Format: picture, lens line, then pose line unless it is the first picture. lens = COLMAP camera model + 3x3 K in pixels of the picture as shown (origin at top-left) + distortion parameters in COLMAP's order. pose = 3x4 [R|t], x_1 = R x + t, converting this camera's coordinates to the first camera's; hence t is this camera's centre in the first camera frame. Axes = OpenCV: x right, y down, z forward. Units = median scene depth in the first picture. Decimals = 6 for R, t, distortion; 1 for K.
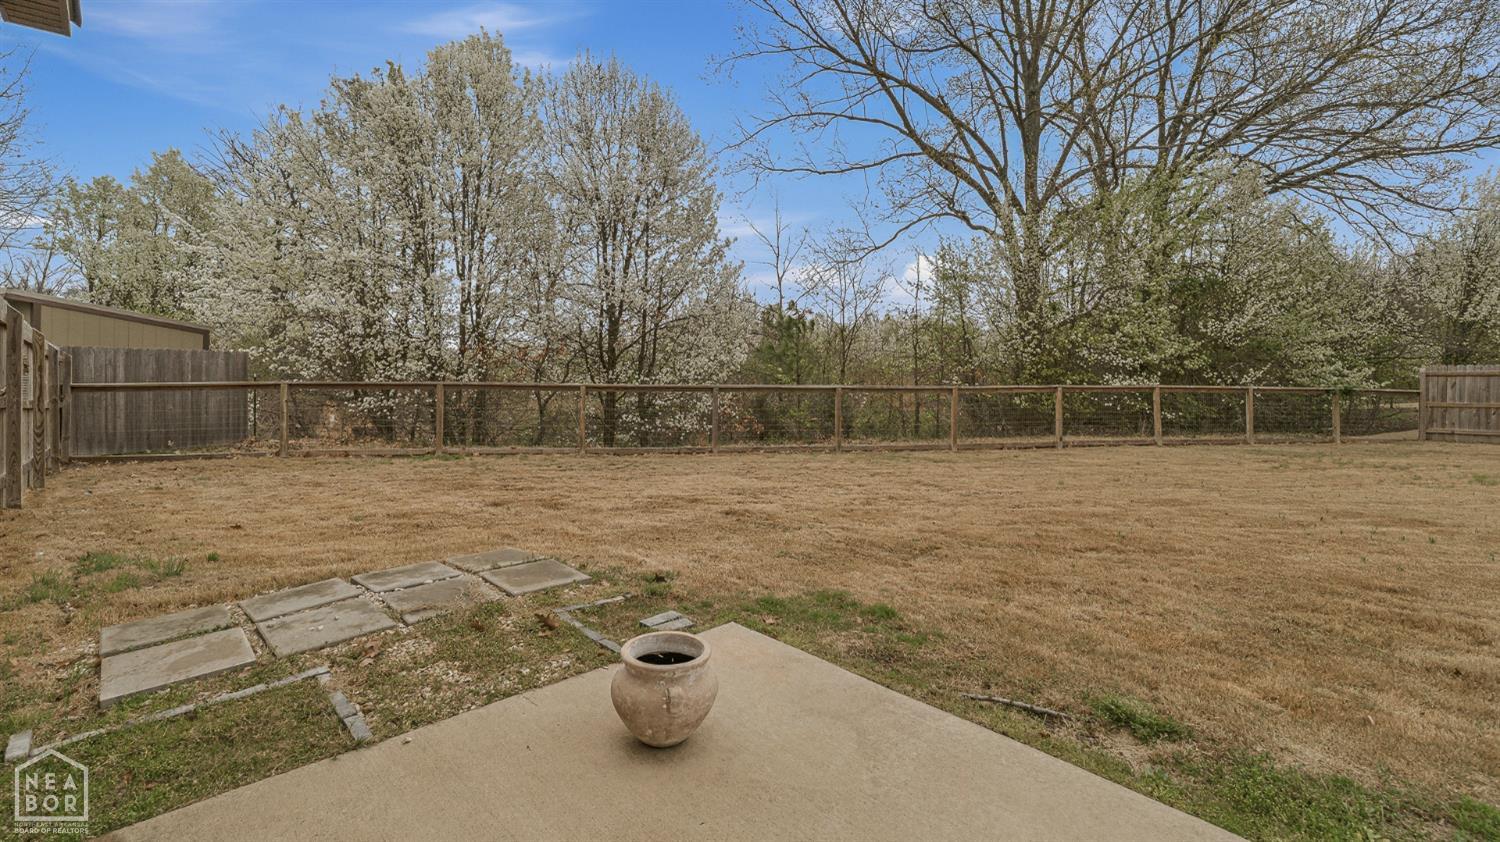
lens RADIAL K [[667.6, 0, 748.0], [0, 667.6, 417.6], [0, 0, 1]] dist [0.022276, -0.000028]
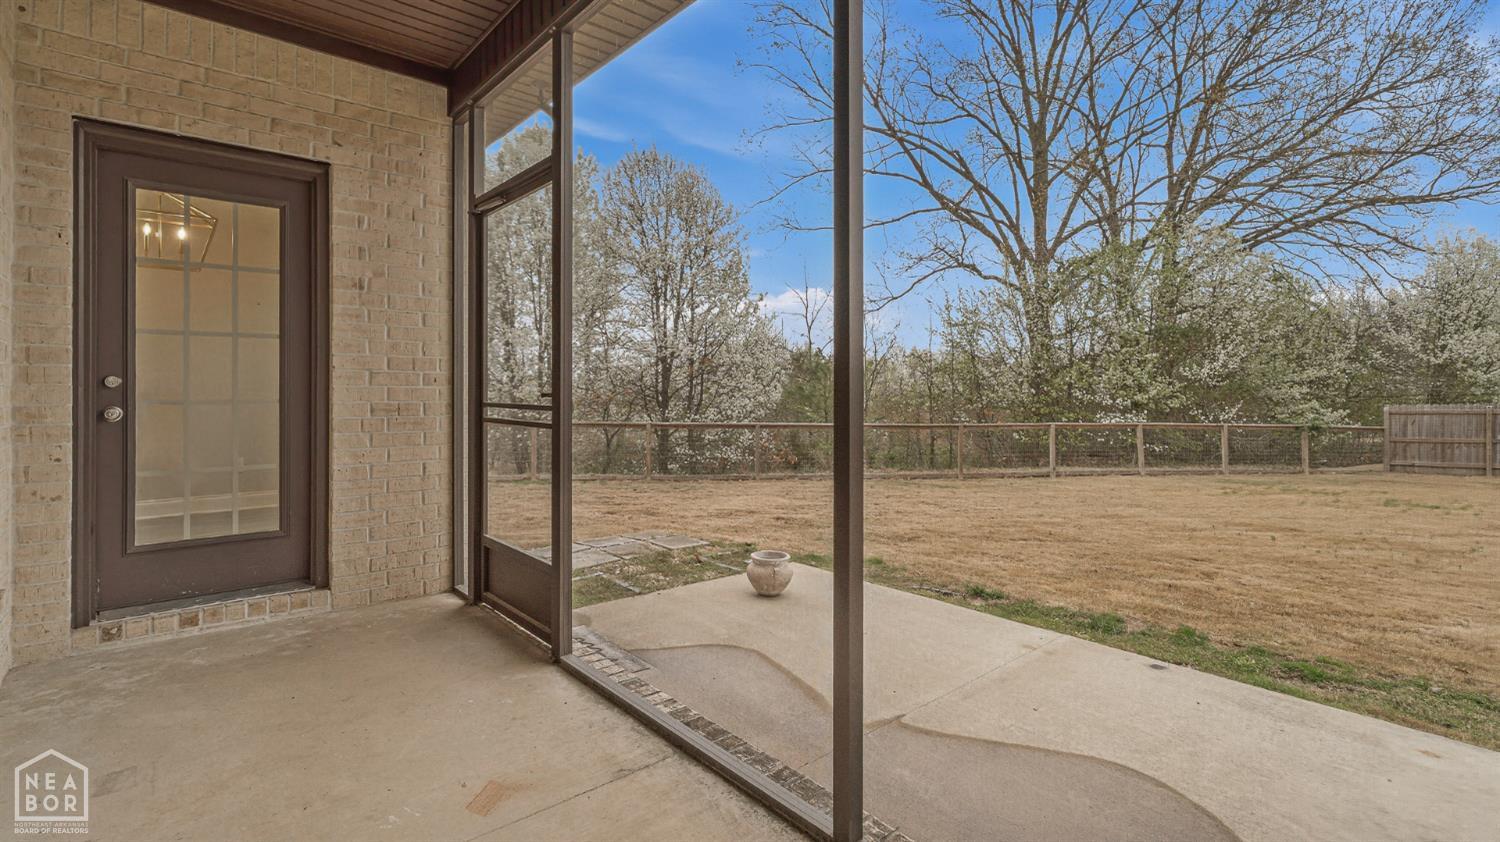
lens RADIAL K [[667.6, 0, 748.0], [0, 667.6, 417.6], [0, 0, 1]] dist [0.022276, -0.000028]
pose [[0.999240, -0.001109, -0.038961, -0.014068], [-0.000741, 0.998873, -0.047451, -0.001421], [0.038969, 0.047444, 0.998113, -0.155233]]
